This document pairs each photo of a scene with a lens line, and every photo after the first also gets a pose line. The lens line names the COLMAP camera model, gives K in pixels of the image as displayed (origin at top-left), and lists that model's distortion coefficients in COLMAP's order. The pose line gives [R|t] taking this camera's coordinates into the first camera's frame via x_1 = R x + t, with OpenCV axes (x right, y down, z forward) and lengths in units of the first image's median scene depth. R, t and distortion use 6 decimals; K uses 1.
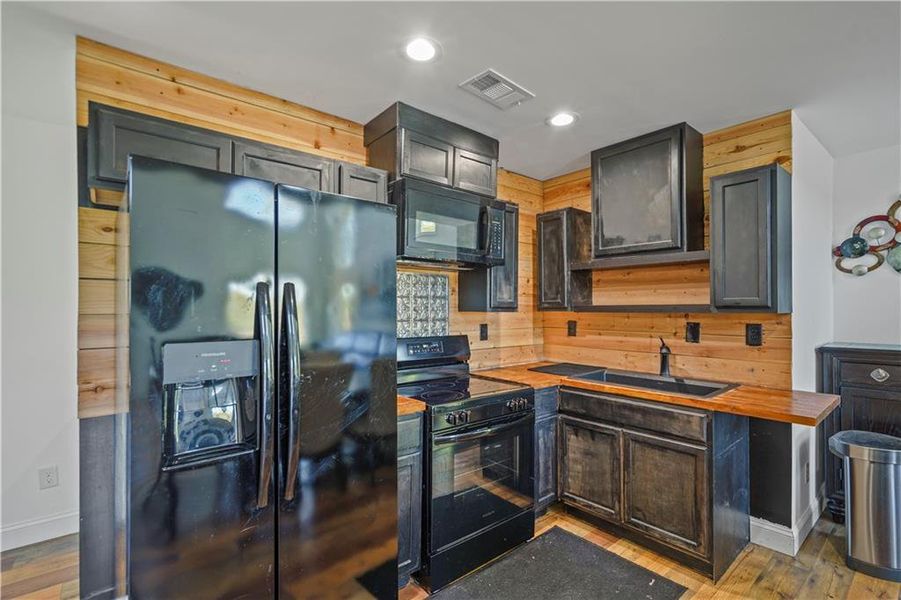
lens RADIAL K [[418.6, 0, 448.8], [0, 418.6, 306.3], [0, 0, 1]] dist [-0.002799, 0.002254]
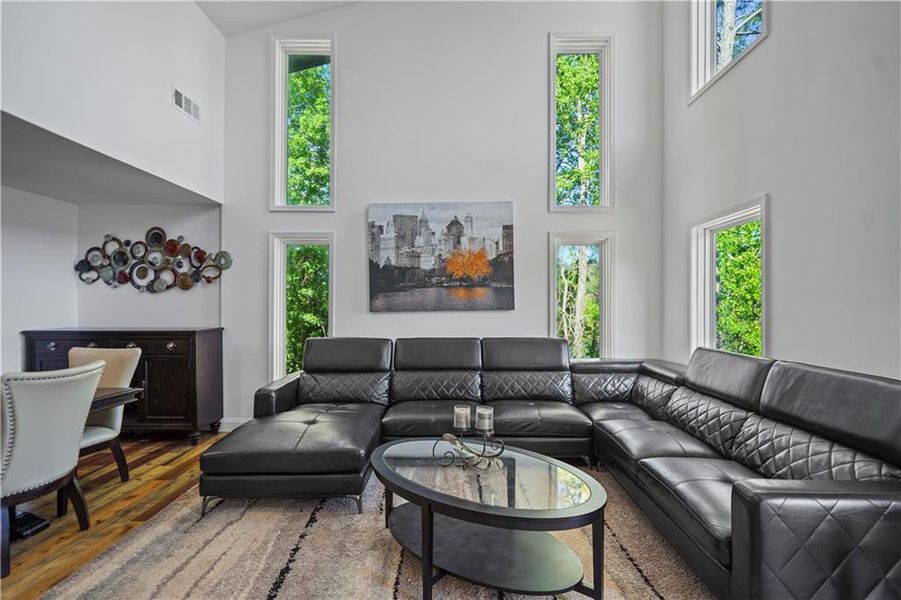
lens RADIAL K [[418.6, 0, 452.7], [0, 418.6, 303.1], [0, 0, 1]] dist [-0.002799, 0.002254]
pose [[0.652327, 0.007587, 0.757900, 0.790679], [-0.007191, 0.999967, -0.003820, -0.007696], [-0.757904, -0.002958, 0.652360, -1.203555]]
